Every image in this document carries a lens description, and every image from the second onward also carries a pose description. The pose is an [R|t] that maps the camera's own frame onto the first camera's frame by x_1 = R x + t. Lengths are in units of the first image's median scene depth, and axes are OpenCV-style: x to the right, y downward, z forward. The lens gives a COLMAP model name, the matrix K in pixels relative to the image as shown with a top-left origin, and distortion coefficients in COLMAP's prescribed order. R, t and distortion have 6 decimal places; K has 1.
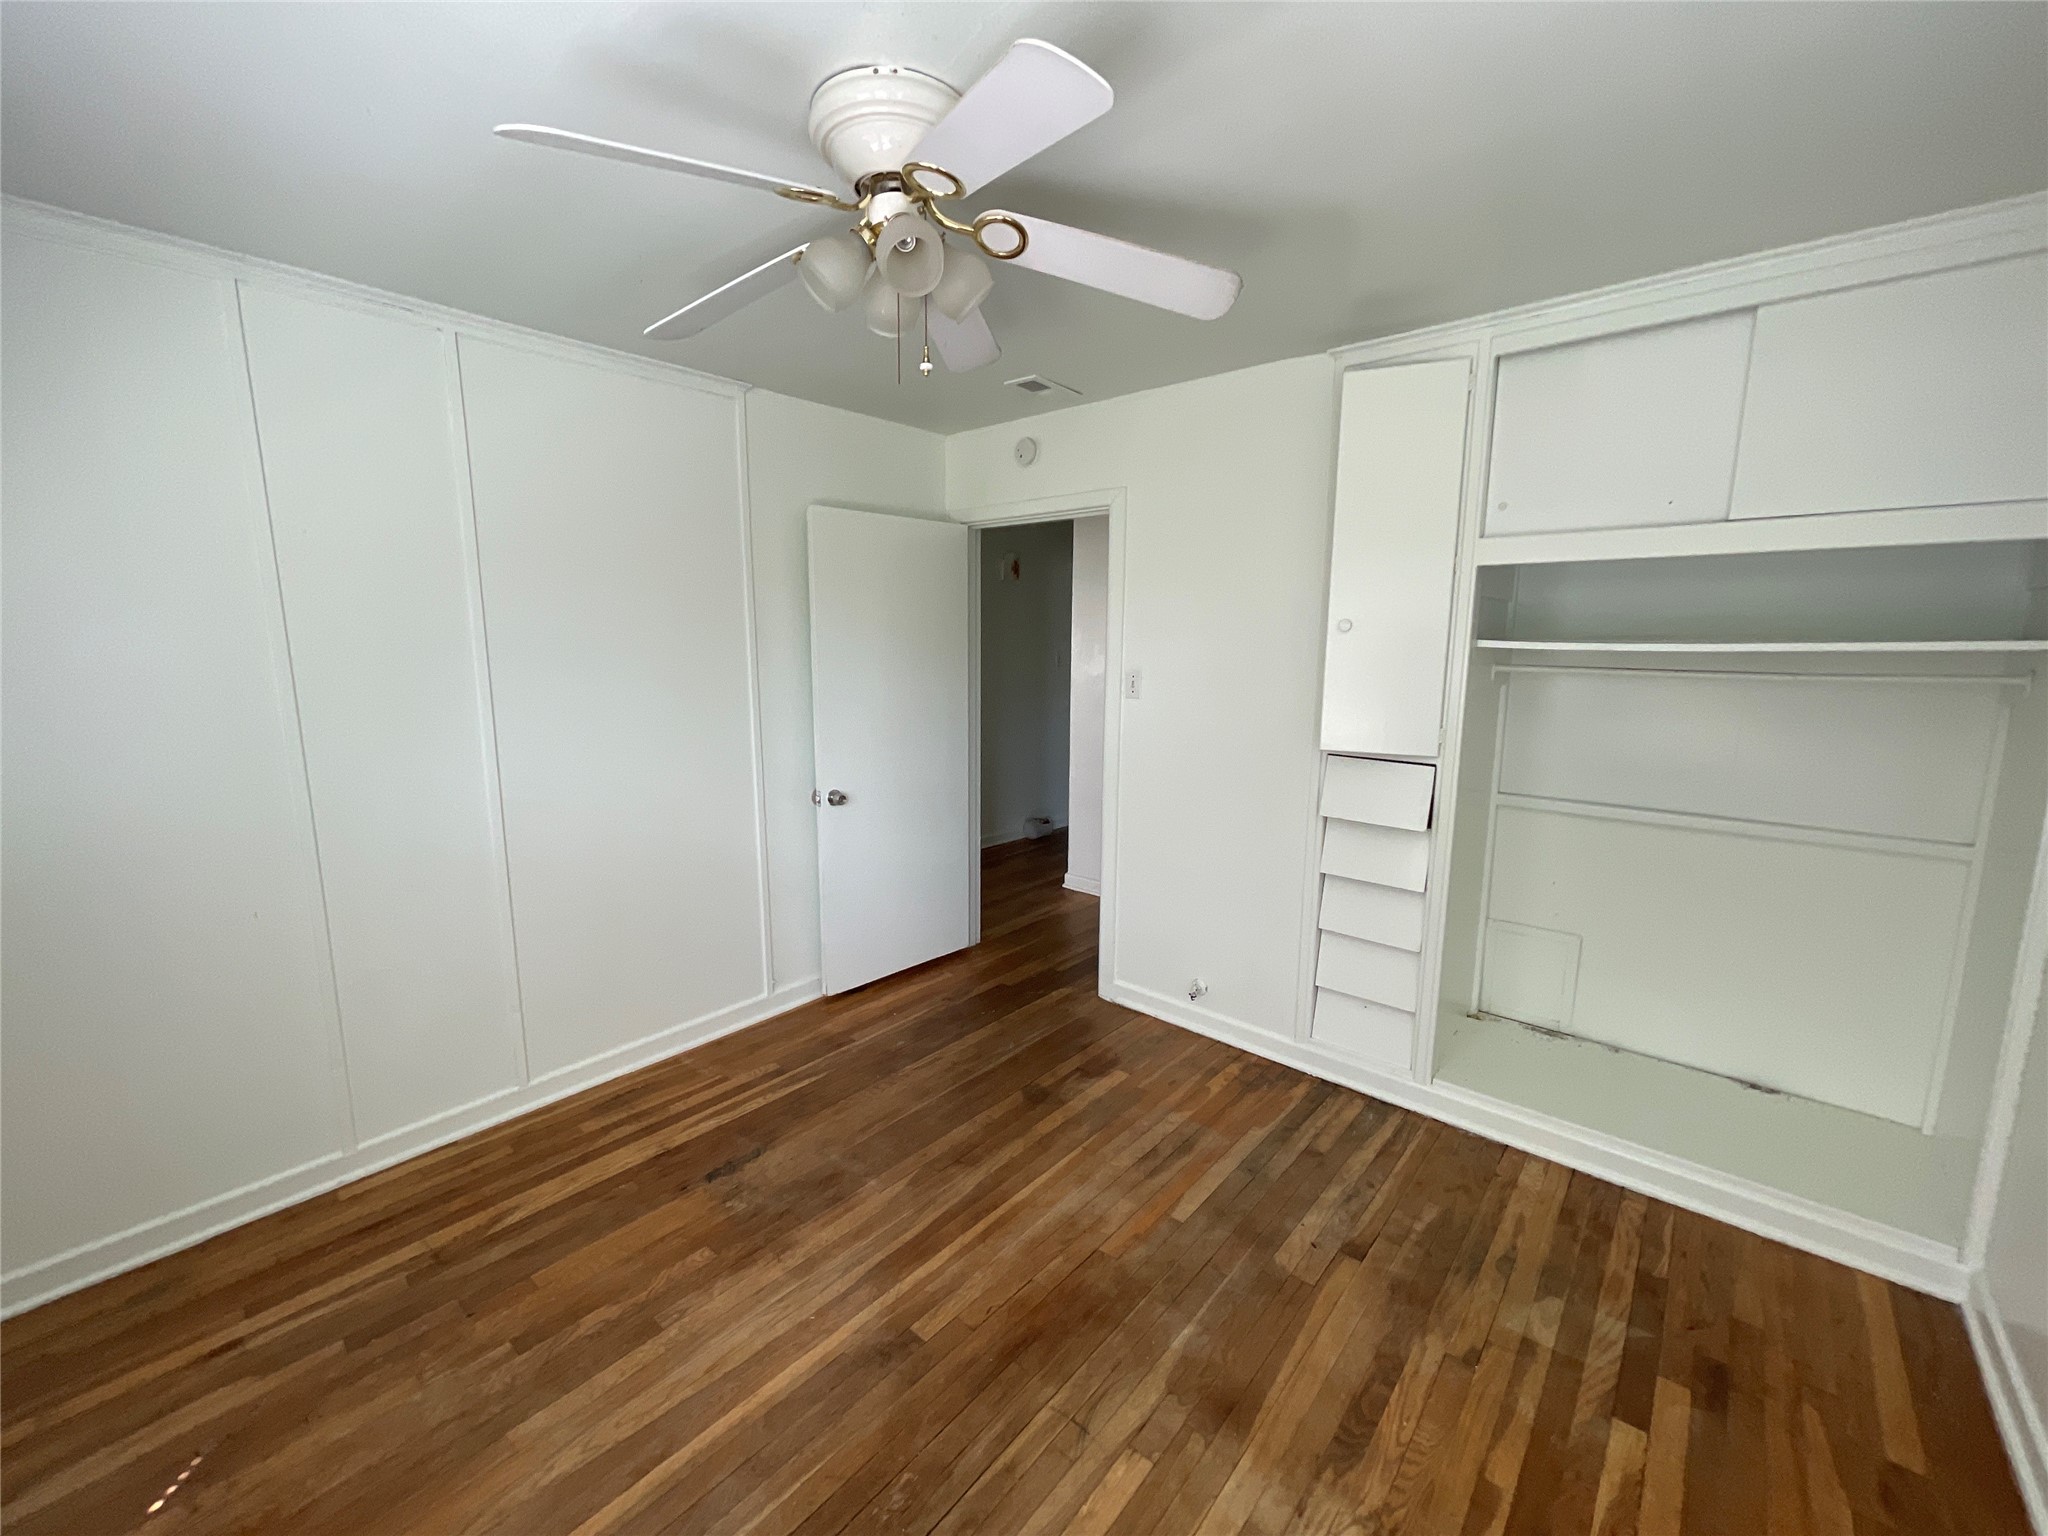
lens RADIAL K [[826.0, 0, 1017.7], [0, 826.0, 764.4], [0, 0, 1]] dist [-0.001659, 0.000380]
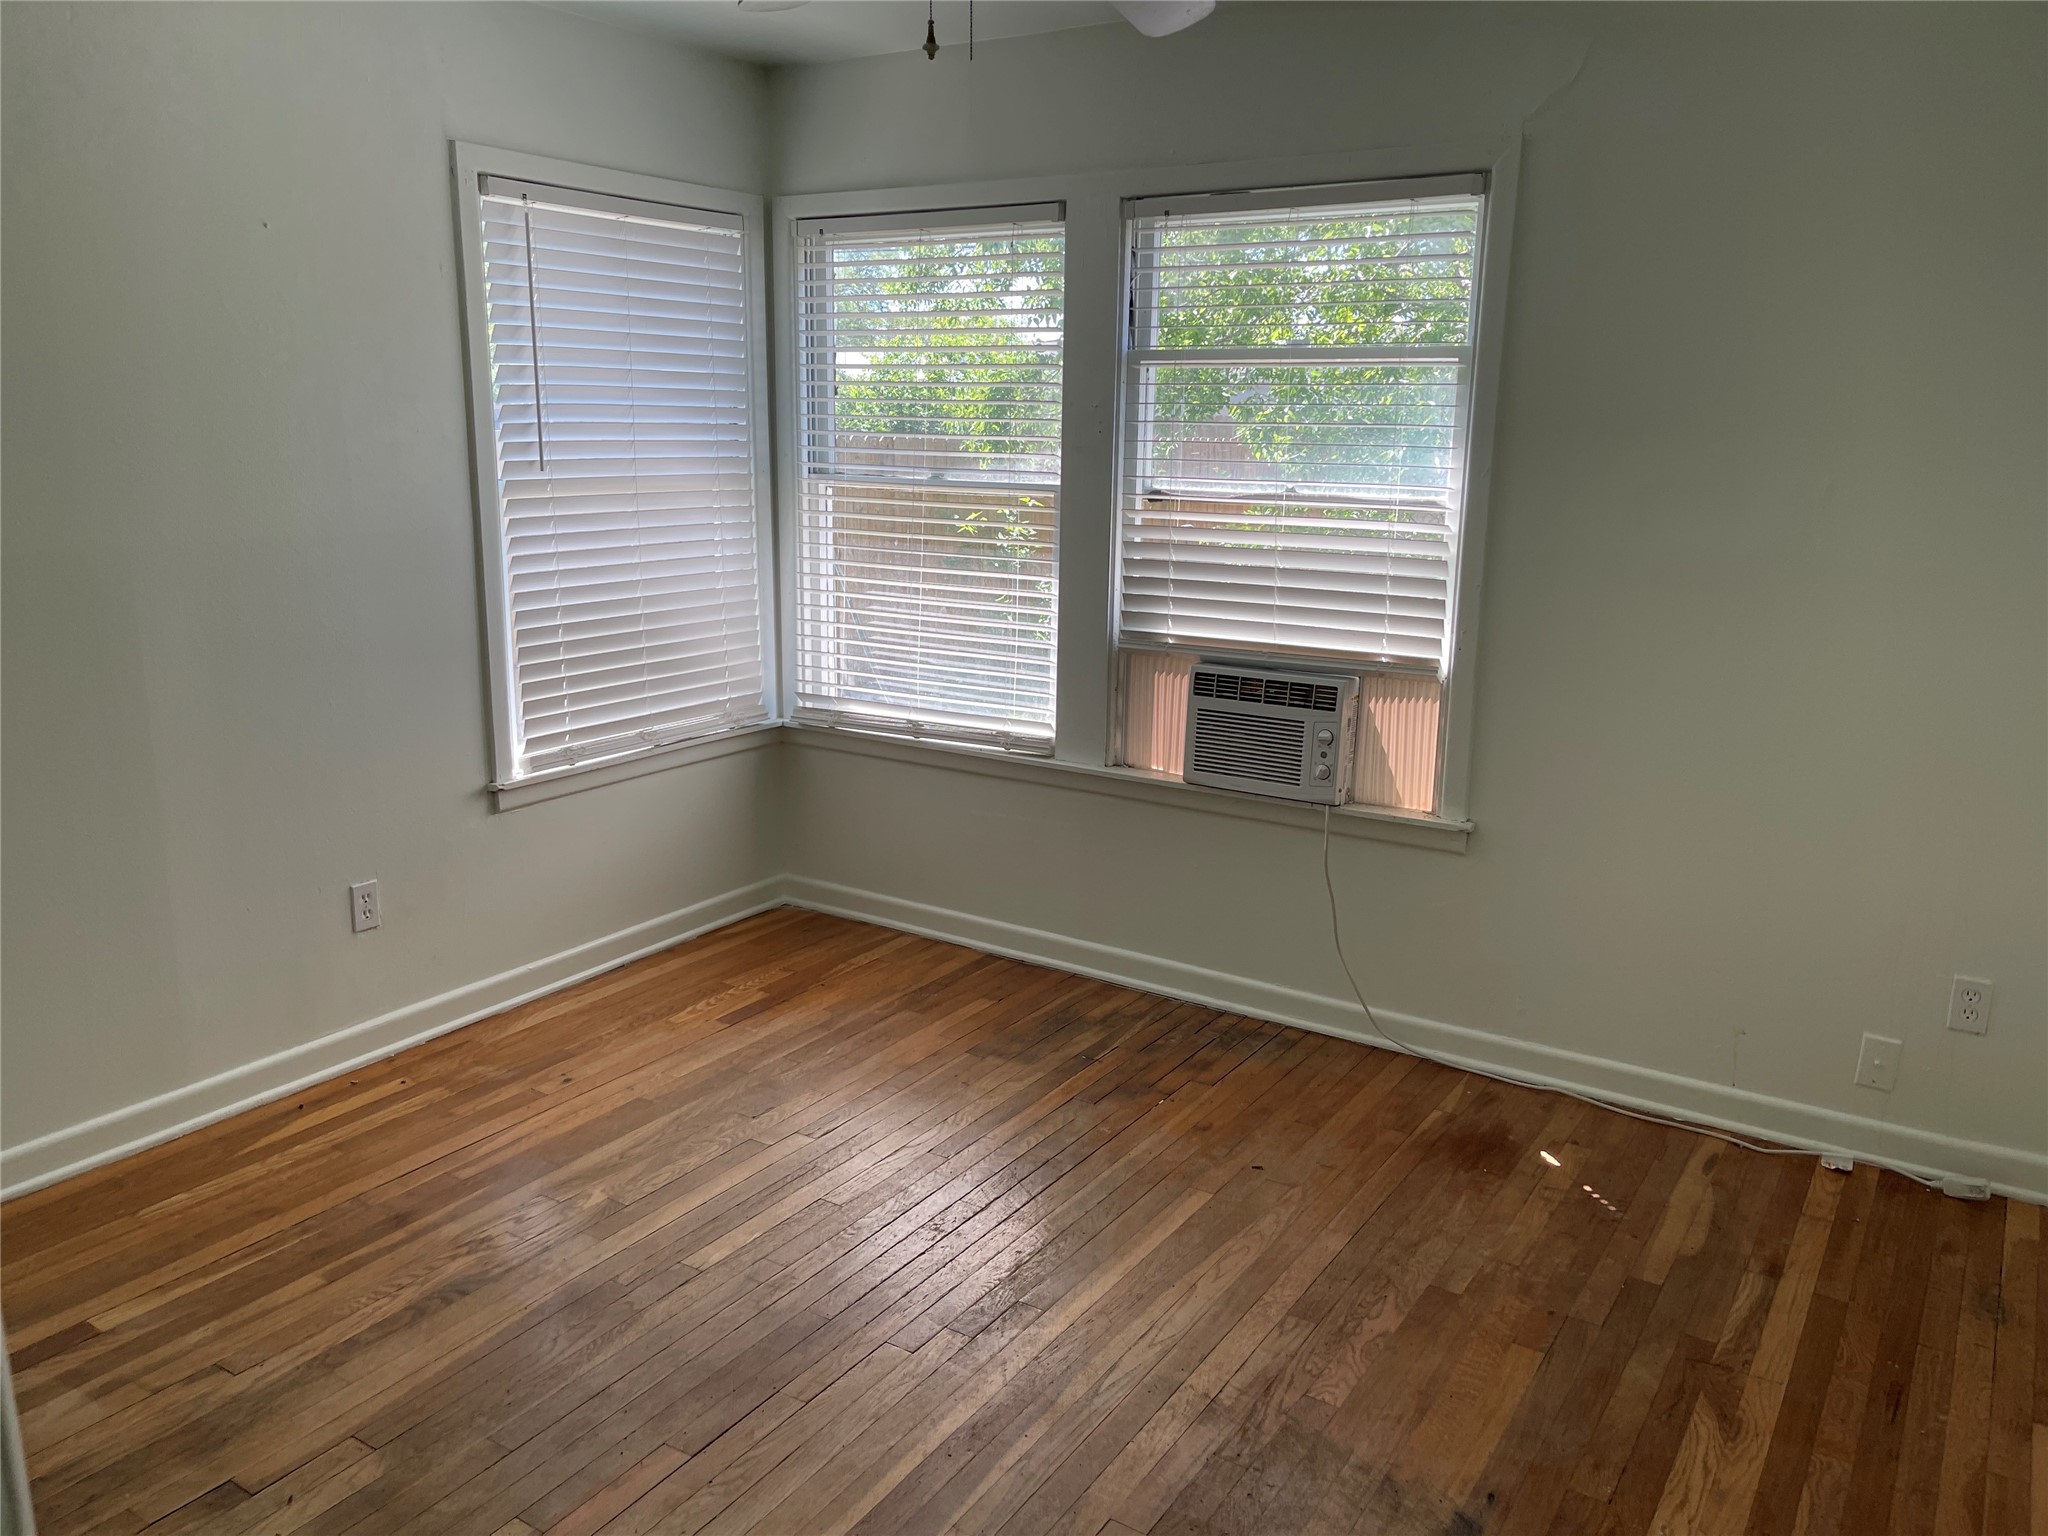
lens RADIAL K [[1540.7, 0, 1021.4], [0, 1540.7, 769.6], [0, 0, 1]] dist [0.019874, -0.019171]
pose [[-0.988827, 0.015537, -0.148252, 0.023428], [-0.041093, 0.927603, 0.371301, -0.305329], [0.143288, 0.373245, -0.916601, 2.037943]]
